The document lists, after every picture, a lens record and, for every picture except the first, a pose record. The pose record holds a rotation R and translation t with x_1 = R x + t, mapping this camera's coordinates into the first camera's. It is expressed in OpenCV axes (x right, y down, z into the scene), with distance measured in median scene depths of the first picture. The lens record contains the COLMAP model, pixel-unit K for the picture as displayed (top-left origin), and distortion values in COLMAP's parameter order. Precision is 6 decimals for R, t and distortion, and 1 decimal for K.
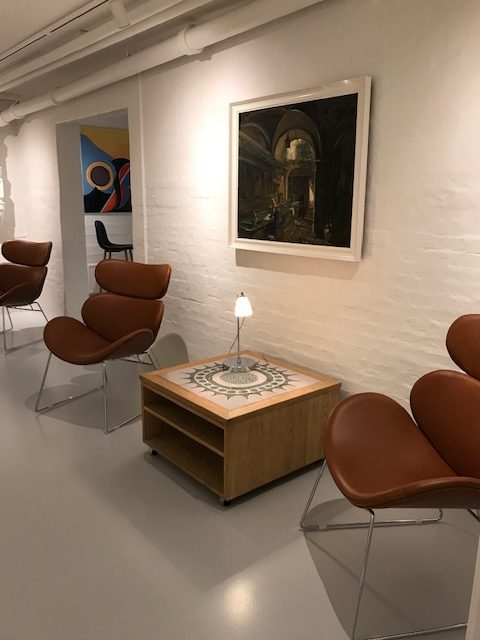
lens RADIAL K [[520.6, 0, 240.0], [0, 520.6, 320.0], [0, 0, 1]] dist [0.008967, -0.010382]
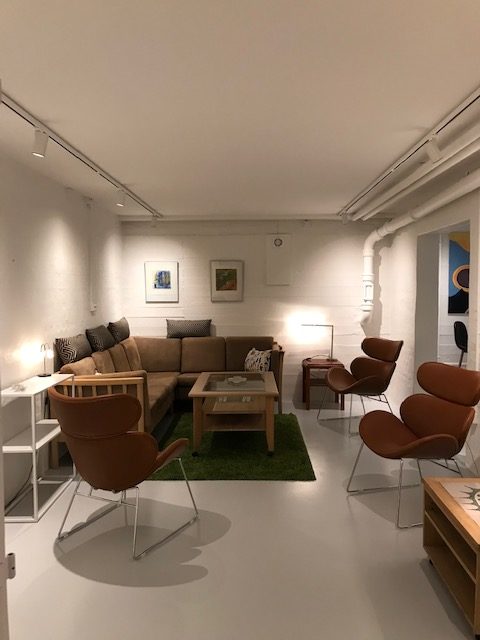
lens RADIAL K [[520.6, 0, 240.0], [0, 520.6, 320.0], [0, 0, 1]] dist [0.008967, -0.010382]
pose [[0.730969, 0.026693, -0.681889, 0.130951], [-0.144357, 0.982670, -0.116280, -0.016065], [0.666967, 0.183433, 0.722154, -0.021012]]
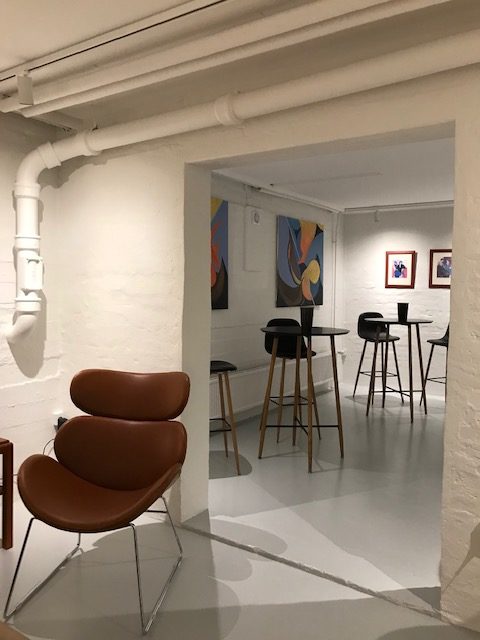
lens RADIAL K [[520.6, 0, 240.0], [0, 520.6, 320.0], [0, 0, 1]] dist [0.008967, -0.010382]
pose [[0.967124, -0.007359, 0.254198, -0.432637], [0.050201, 0.985436, -0.162467, -0.113171], [-0.249300, 0.169886, 0.953409, 0.468989]]
